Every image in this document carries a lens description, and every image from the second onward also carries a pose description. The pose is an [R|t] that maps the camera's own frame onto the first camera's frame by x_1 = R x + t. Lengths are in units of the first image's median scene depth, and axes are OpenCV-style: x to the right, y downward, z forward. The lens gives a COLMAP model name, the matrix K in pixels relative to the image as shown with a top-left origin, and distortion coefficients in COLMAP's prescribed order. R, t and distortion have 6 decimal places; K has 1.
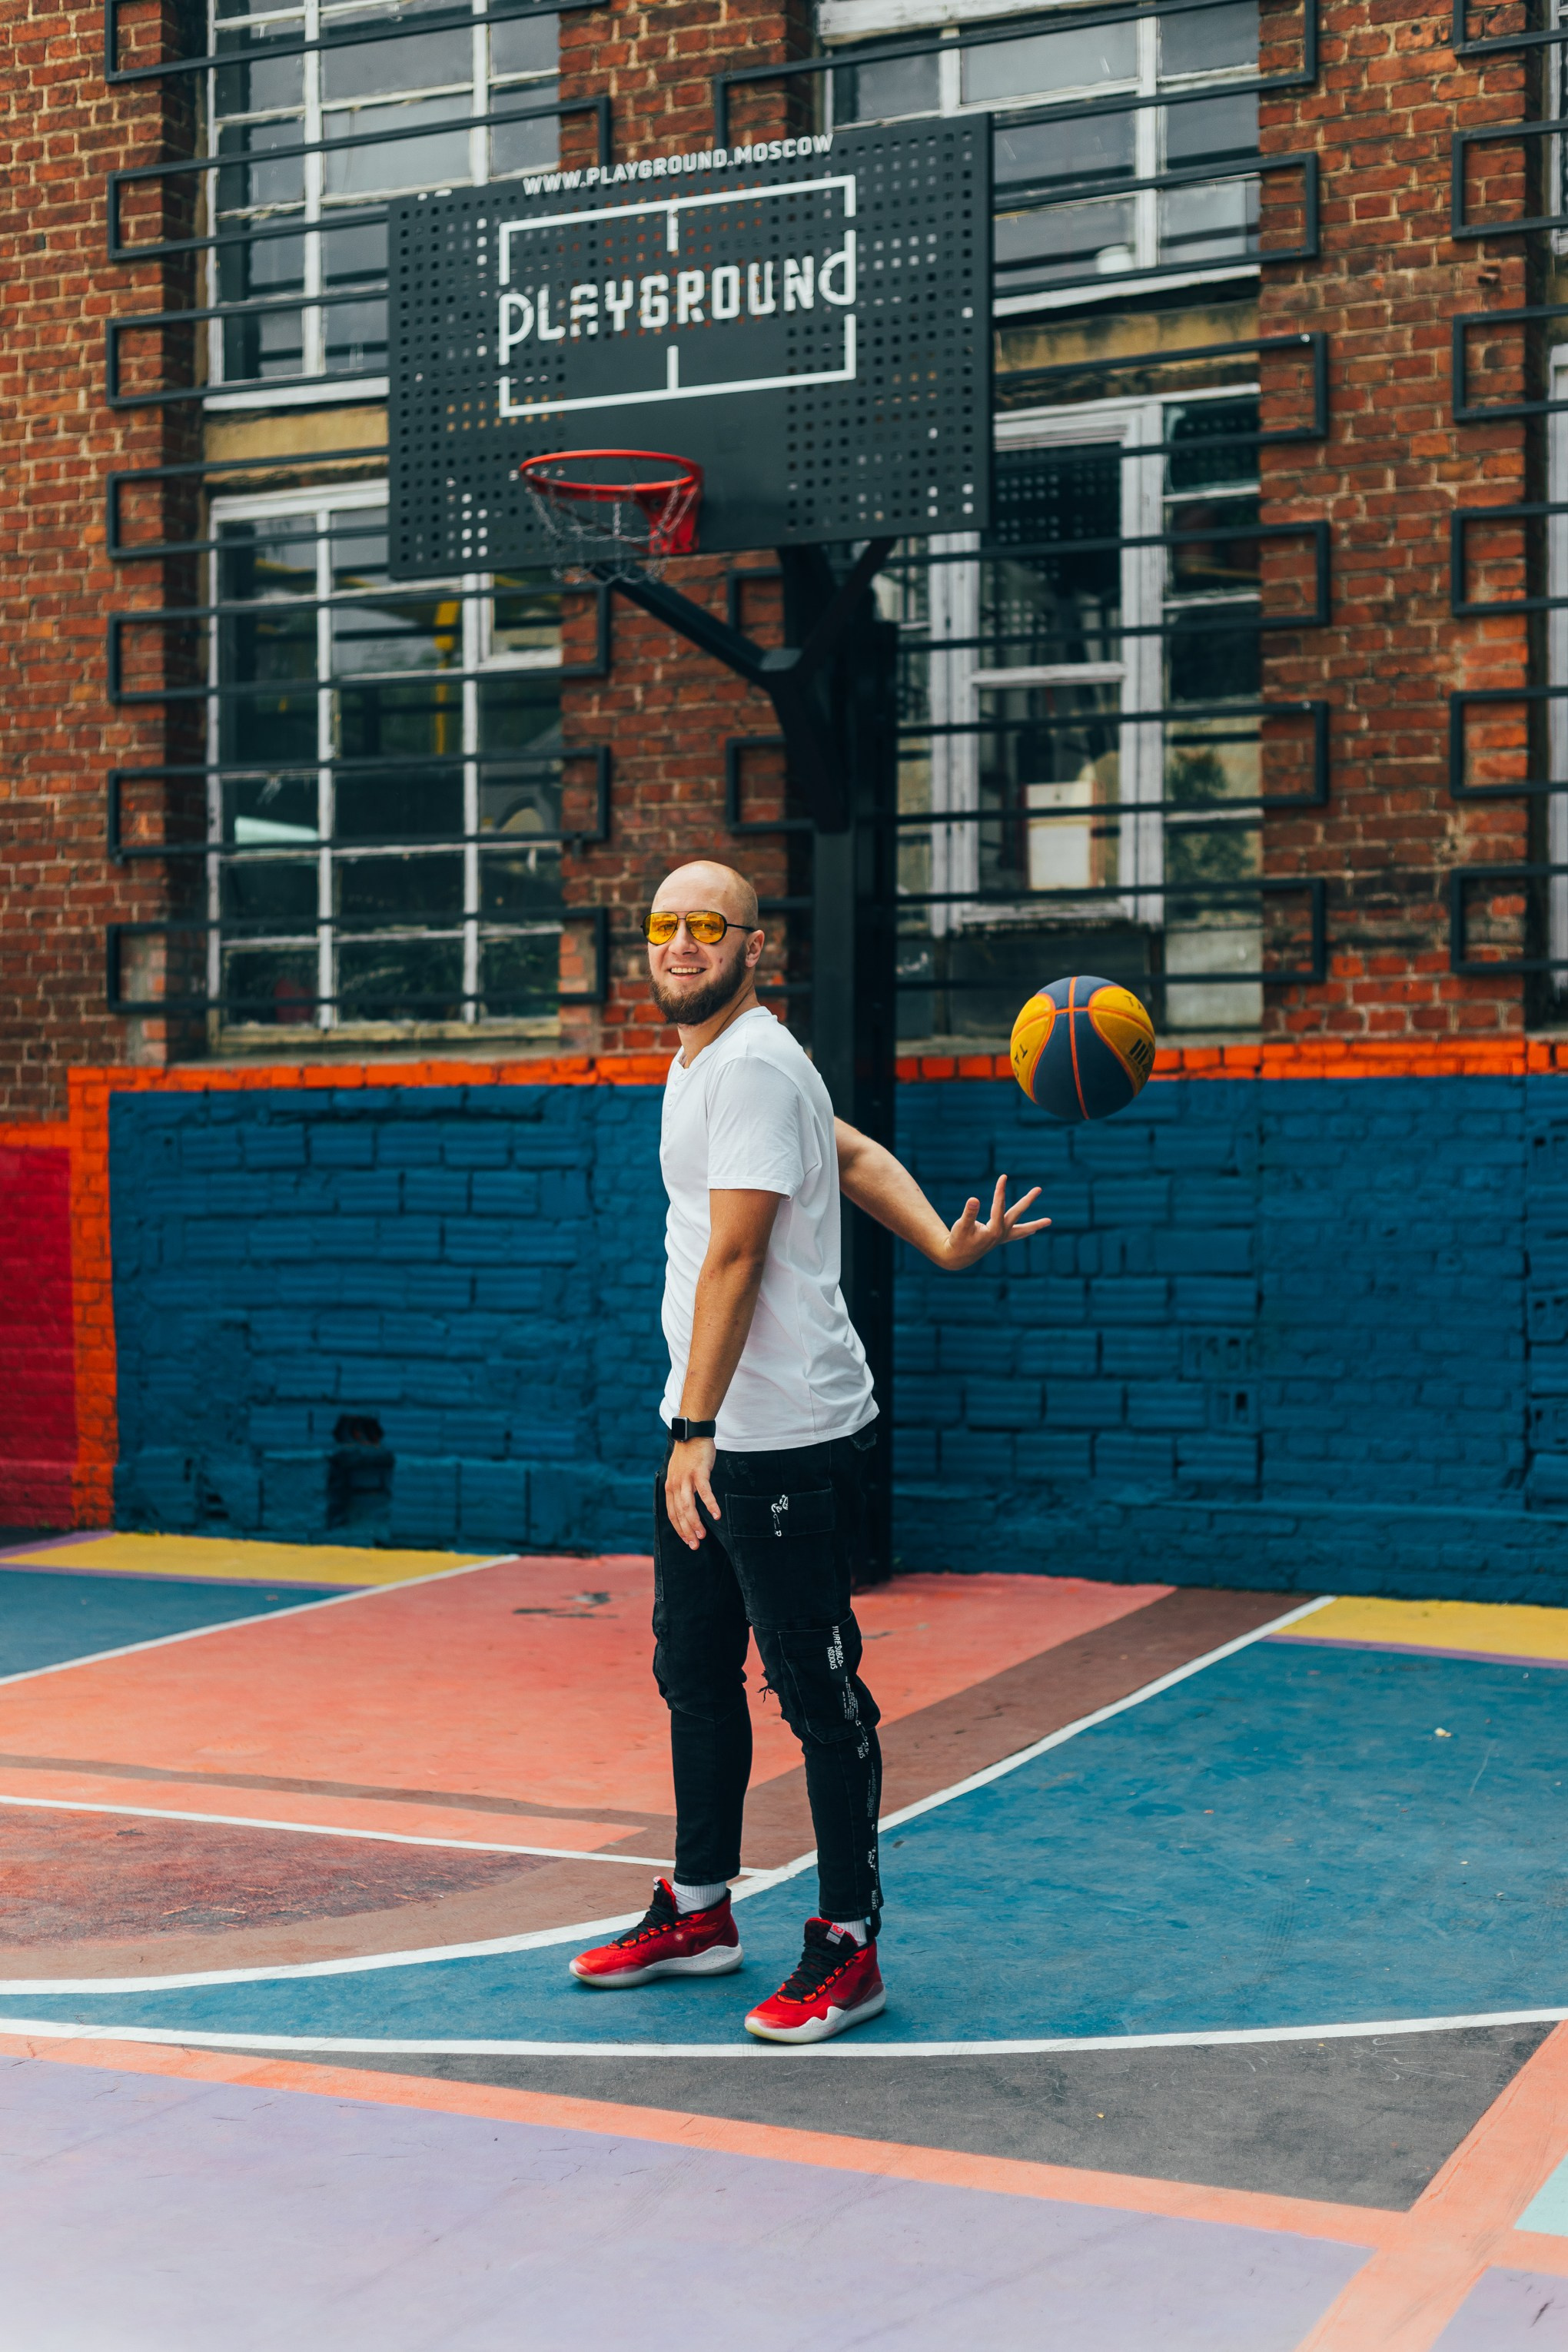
lens RADIAL K [[3370.4, 0, 802.0], [0, 3370.4, 1176.2], [0, 0, 1]] dist [0.012905, 0.000000]
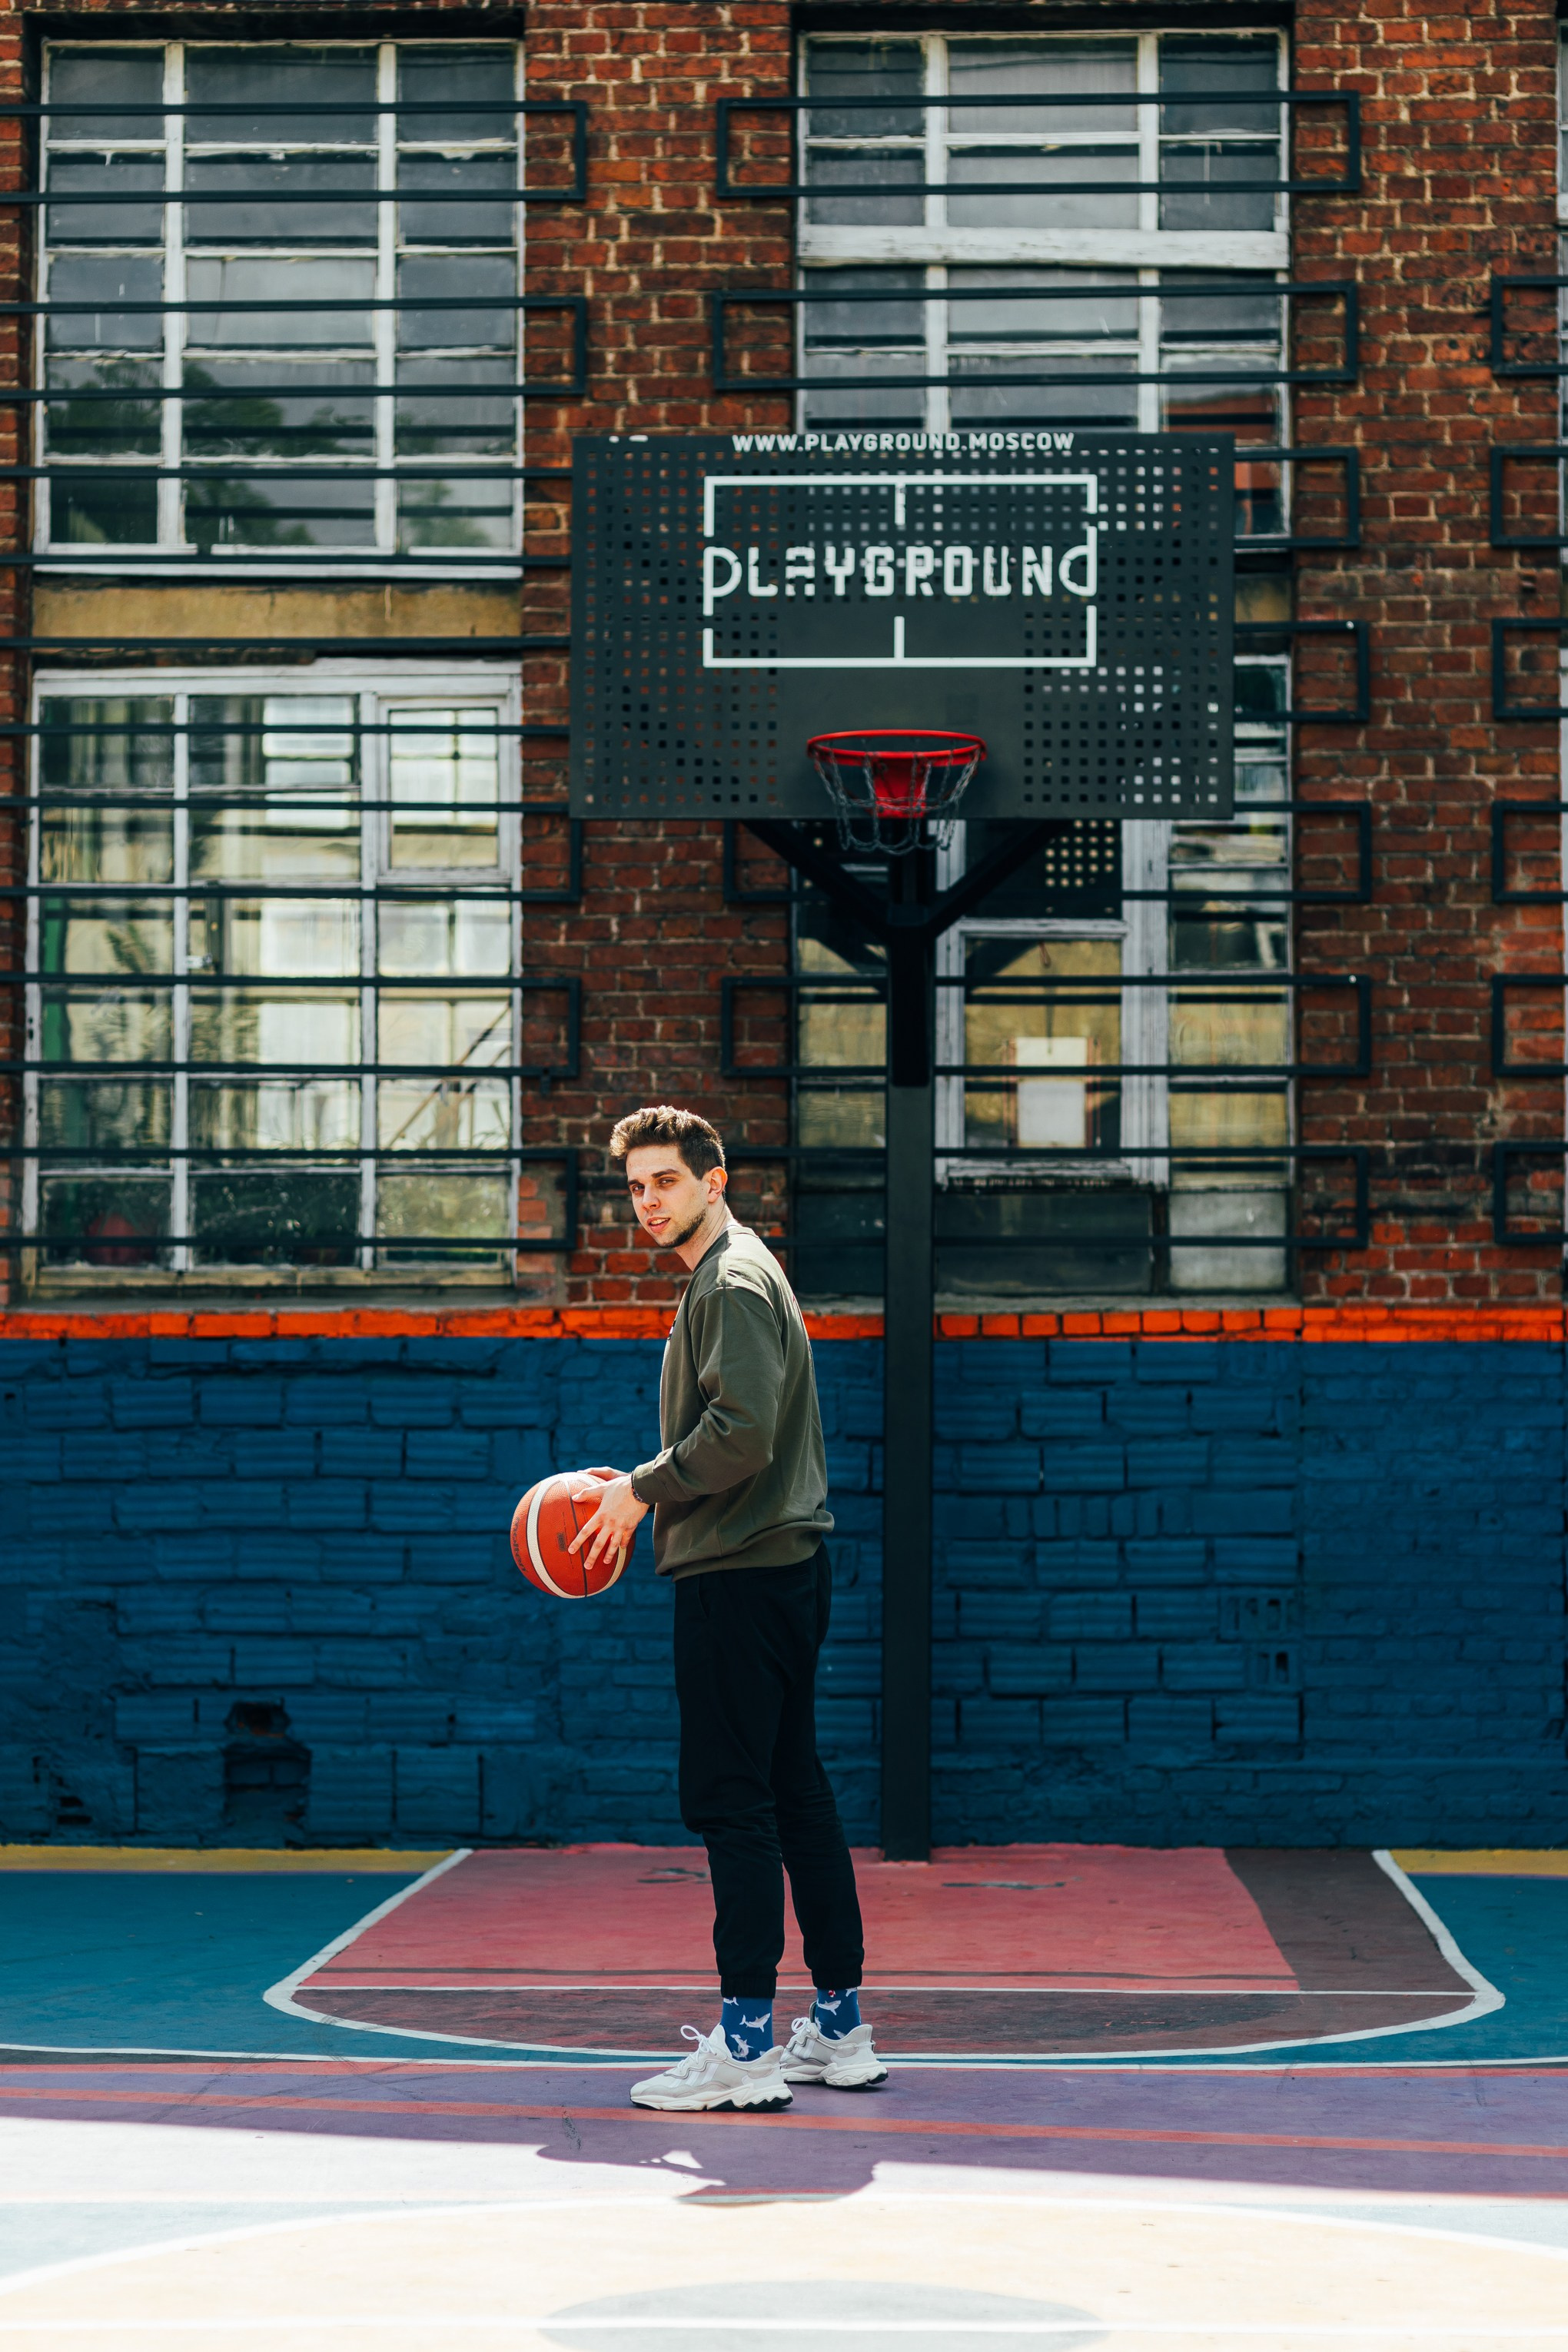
lens RADIAL K [[5642.4, 0, 788.4], [0, 5642.4, 1181.5], [0, 0, 1]] dist [-0.026398, 0.000000]
pose [[0.924255, 0.027136, 0.380811, -0.598563], [-0.002376, 0.997860, -0.065338, 0.031300], [-0.381769, 0.059484, 0.922342, -0.466059]]
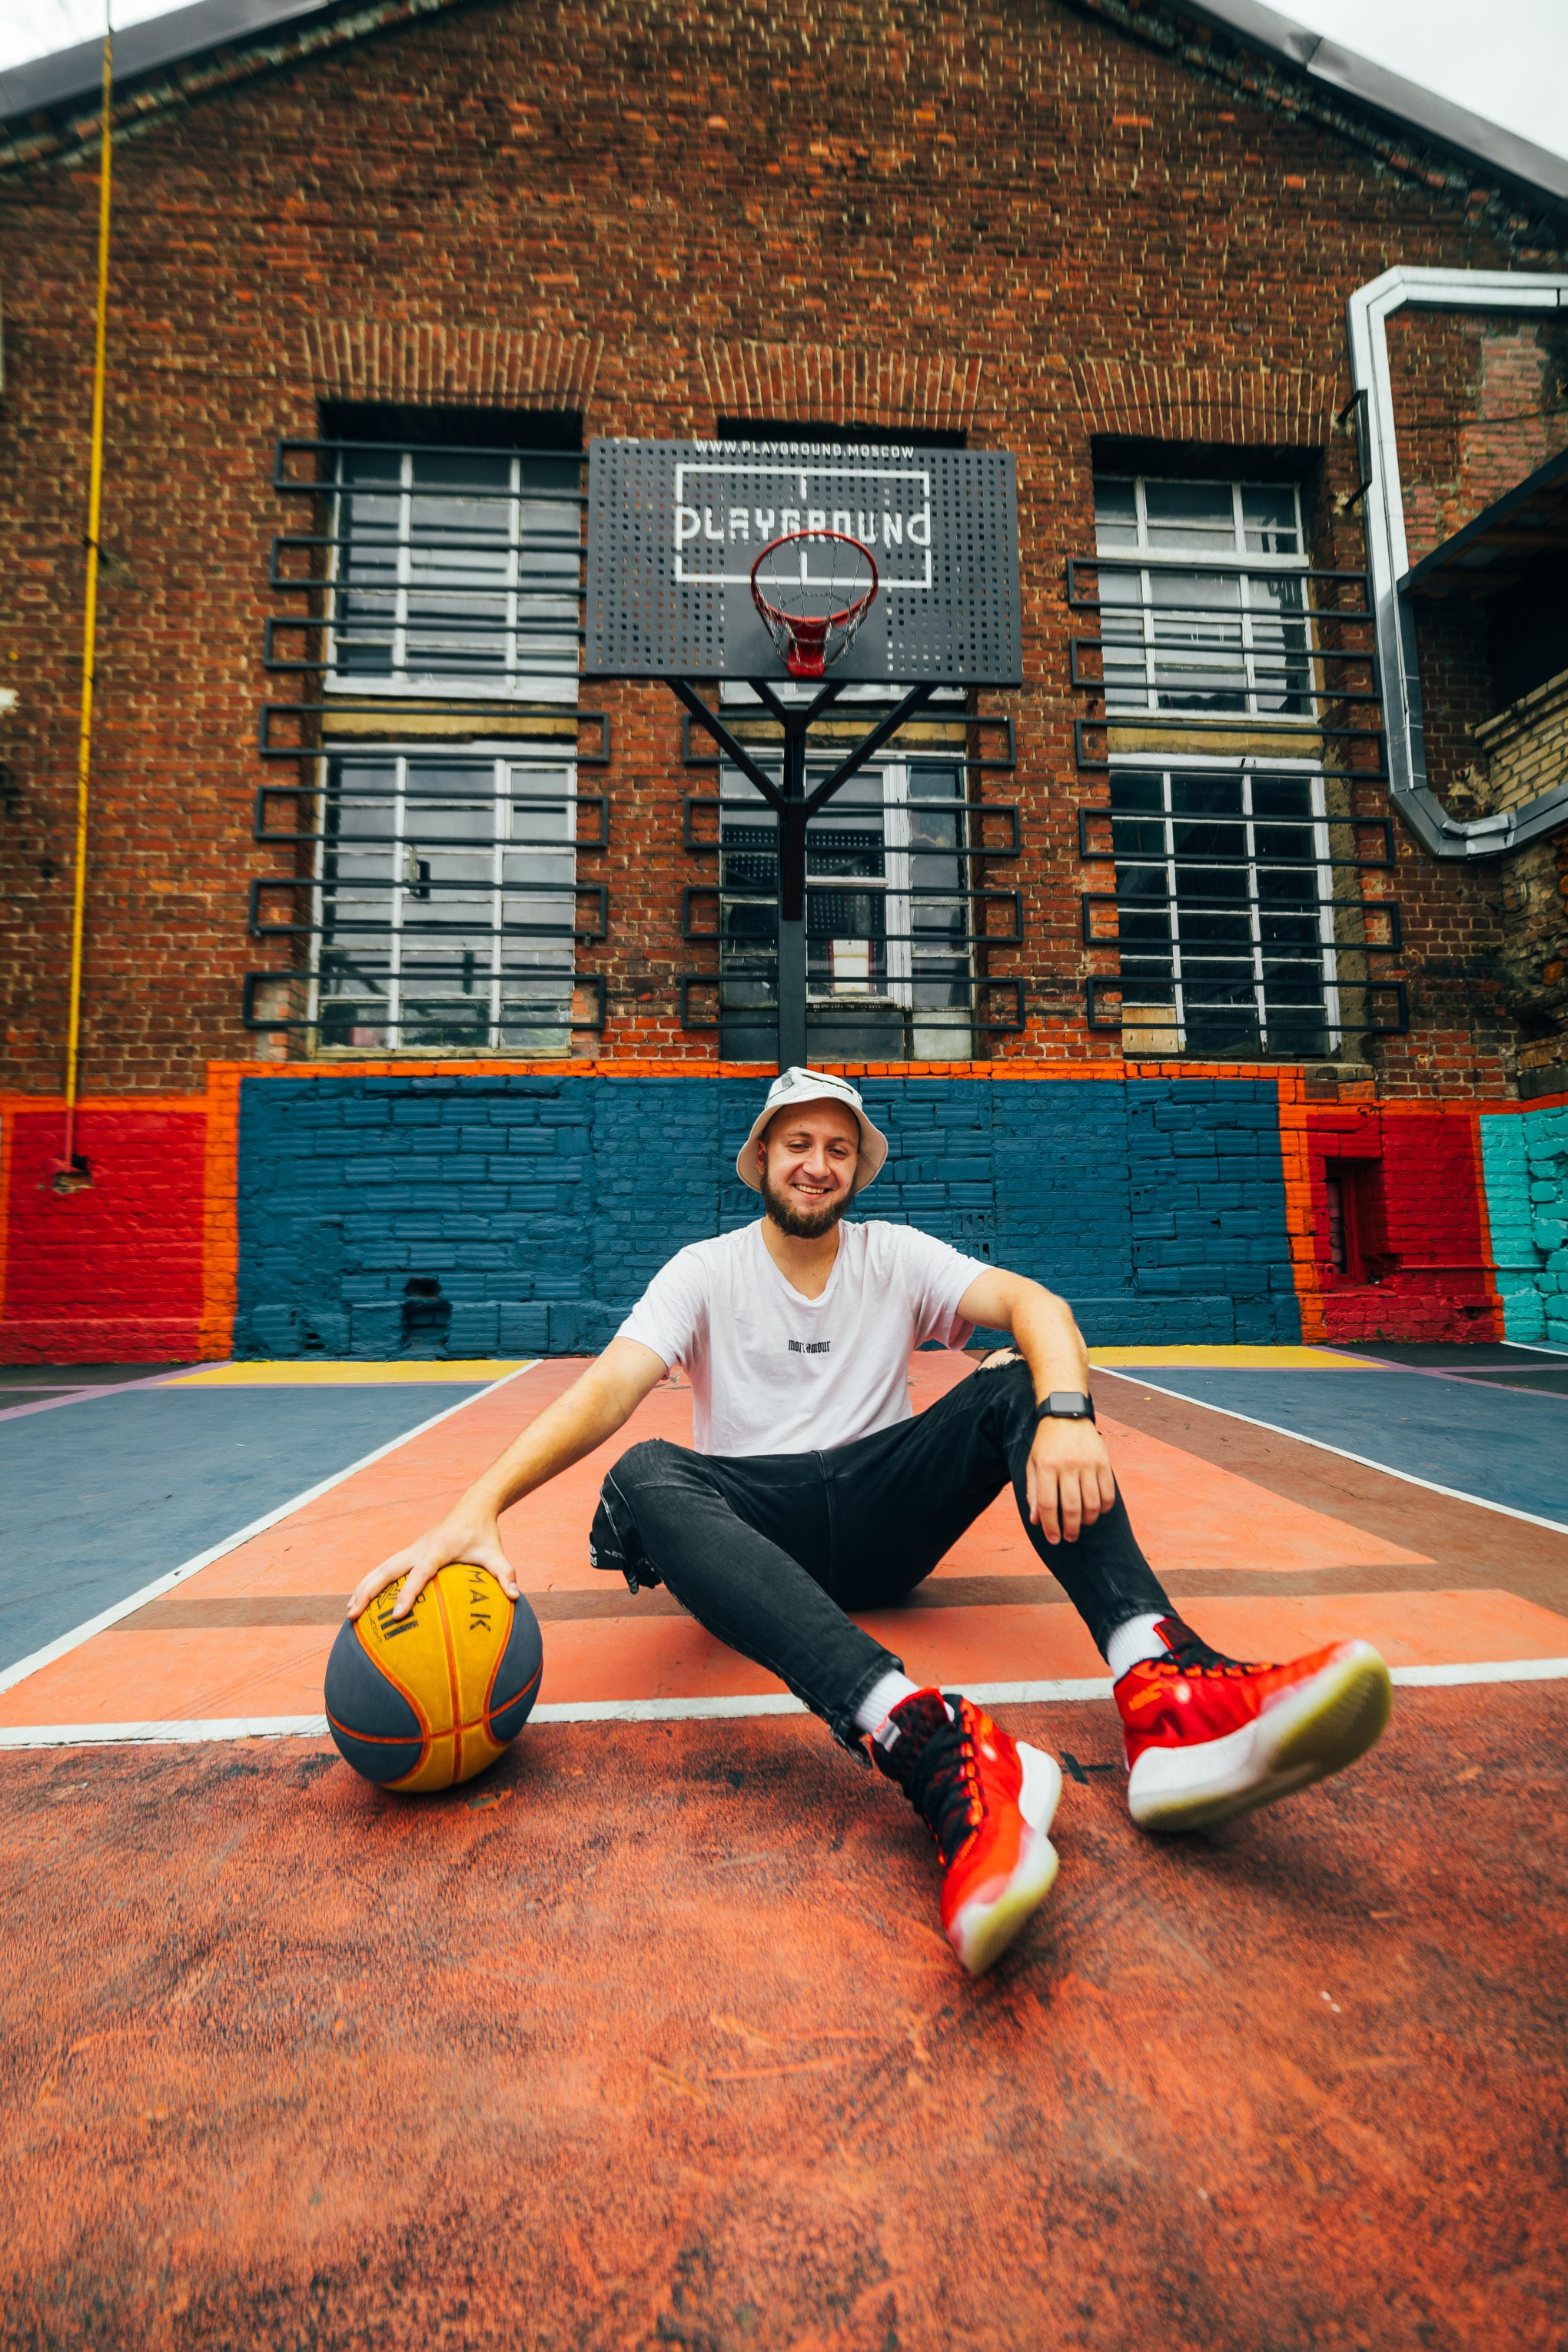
lens RADIAL K [[924.5, 0, 781.5], [0, 924.5, 1171.0], [0, 0, 1]] dist [-0.020423, 0.007461]
pose [[0.879643, 0.039506, 0.473990, -0.198656], [0.010608, 0.994667, -0.102590, 0.069510], [-0.475515, 0.095271, 0.874533, 0.549584]]
